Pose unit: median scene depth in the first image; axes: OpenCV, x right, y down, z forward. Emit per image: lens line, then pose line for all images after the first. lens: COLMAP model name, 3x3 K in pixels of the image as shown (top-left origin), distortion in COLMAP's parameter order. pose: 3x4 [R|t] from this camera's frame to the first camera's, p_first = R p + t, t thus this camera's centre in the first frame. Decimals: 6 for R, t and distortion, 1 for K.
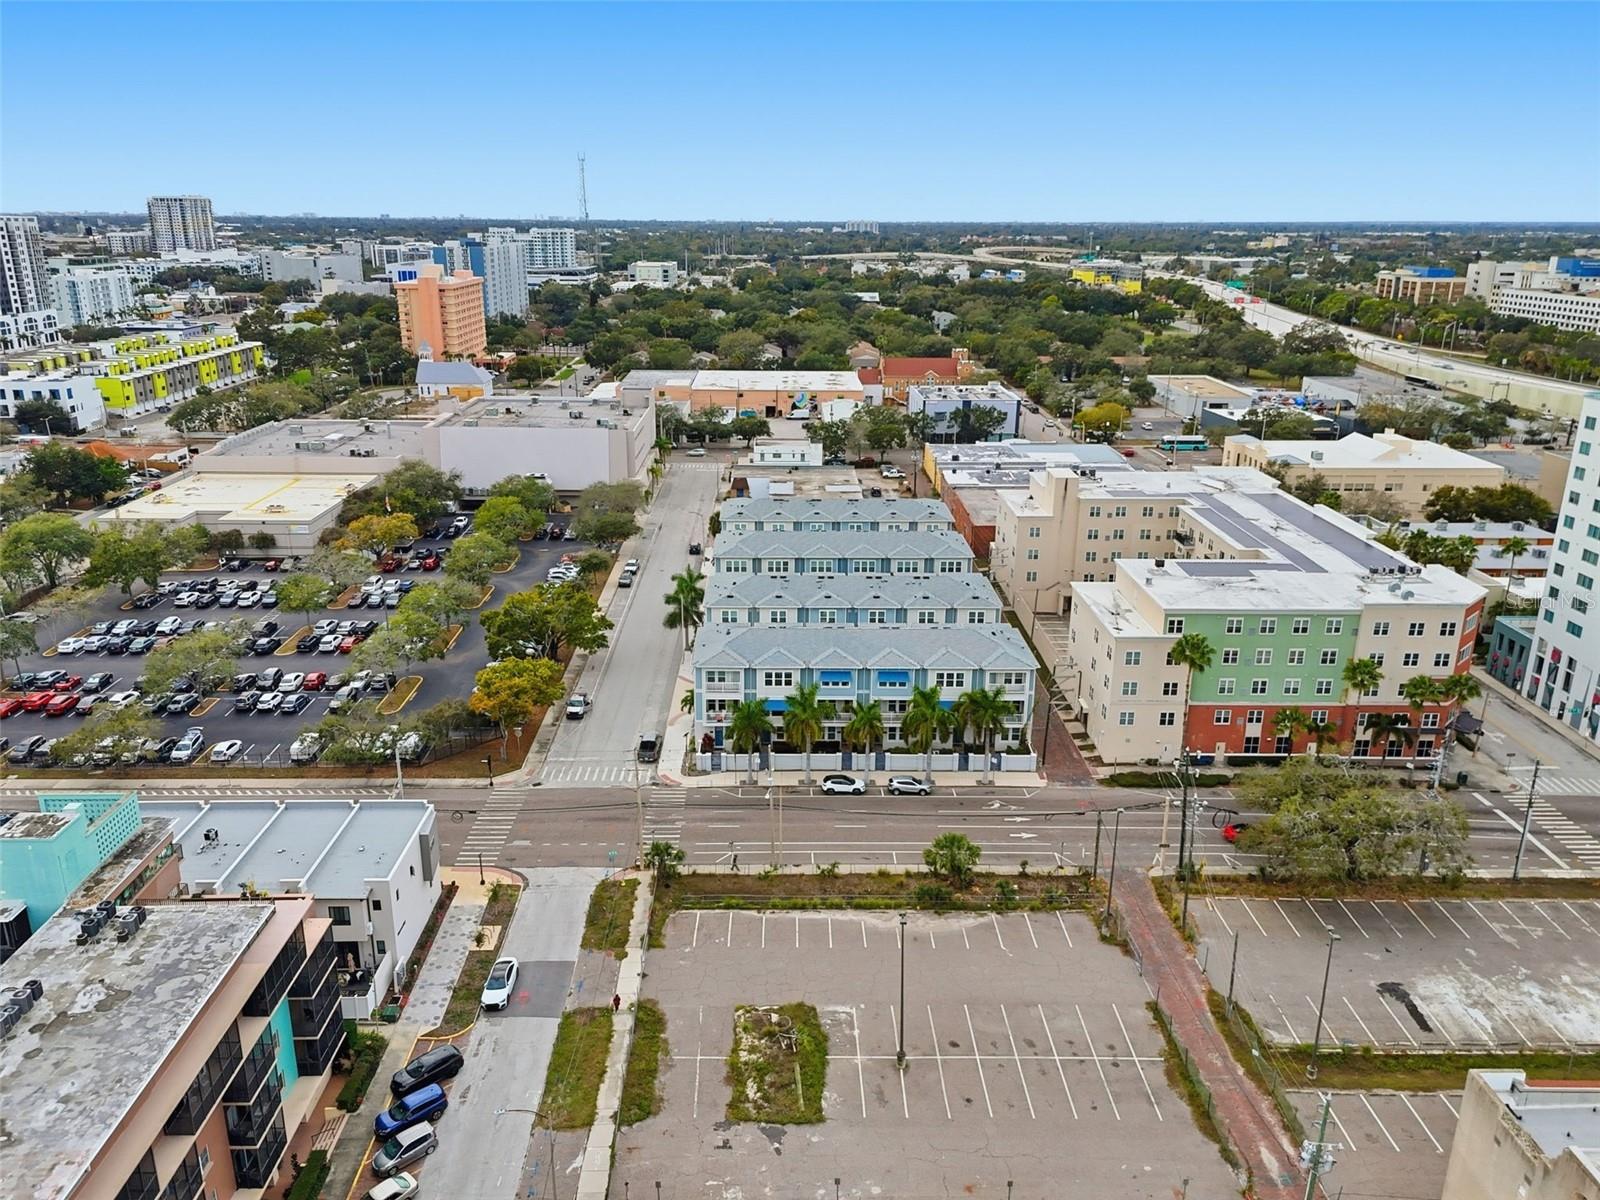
lens RADIAL K [[1167.6, 0, 798.1], [0, 1167.6, 591.8], [0, 0, 1]] dist [0.043499, -0.015209]
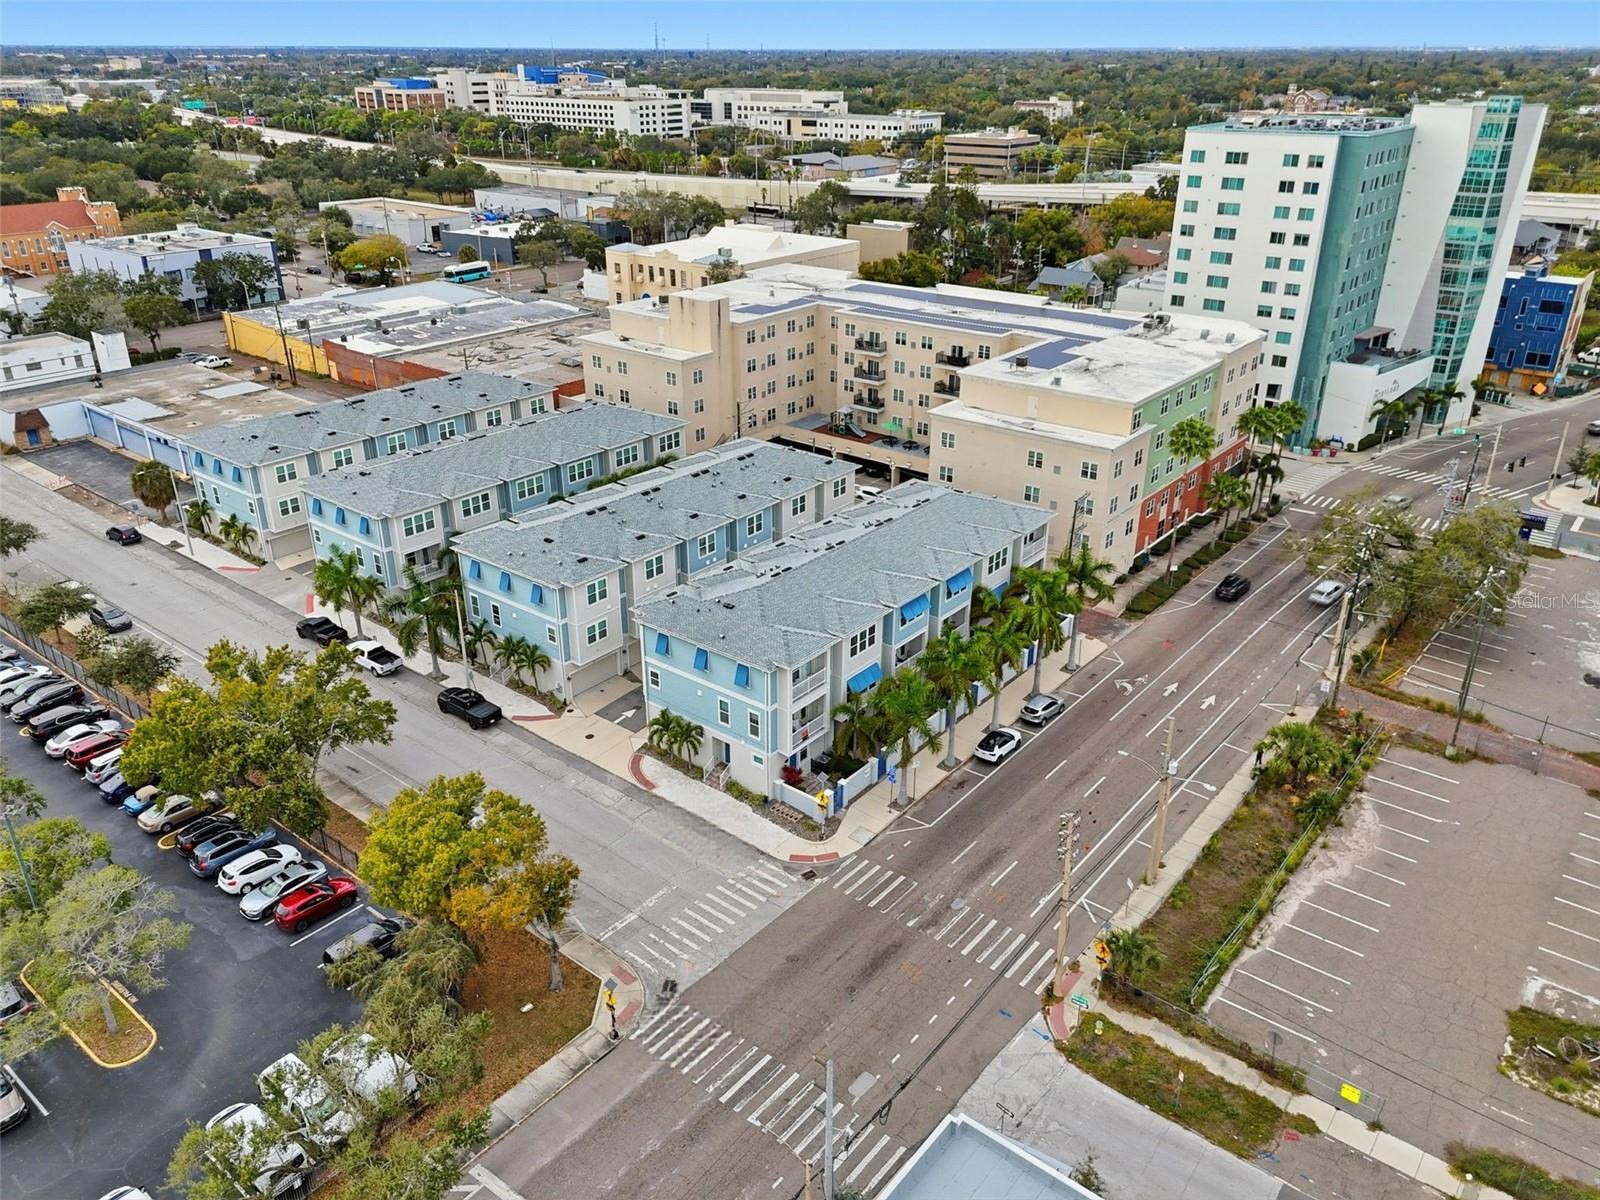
lens RADIAL K [[1167.6, 0, 801.2], [0, 1167.6, 610.6], [0, 0, 1]] dist [0.043499, -0.015209]
pose [[0.643089, -0.336503, 0.687897, -0.481224], [0.235738, 0.941651, 0.240251, -0.105582], [-0.728604, 0.007661, 0.684893, 0.579474]]
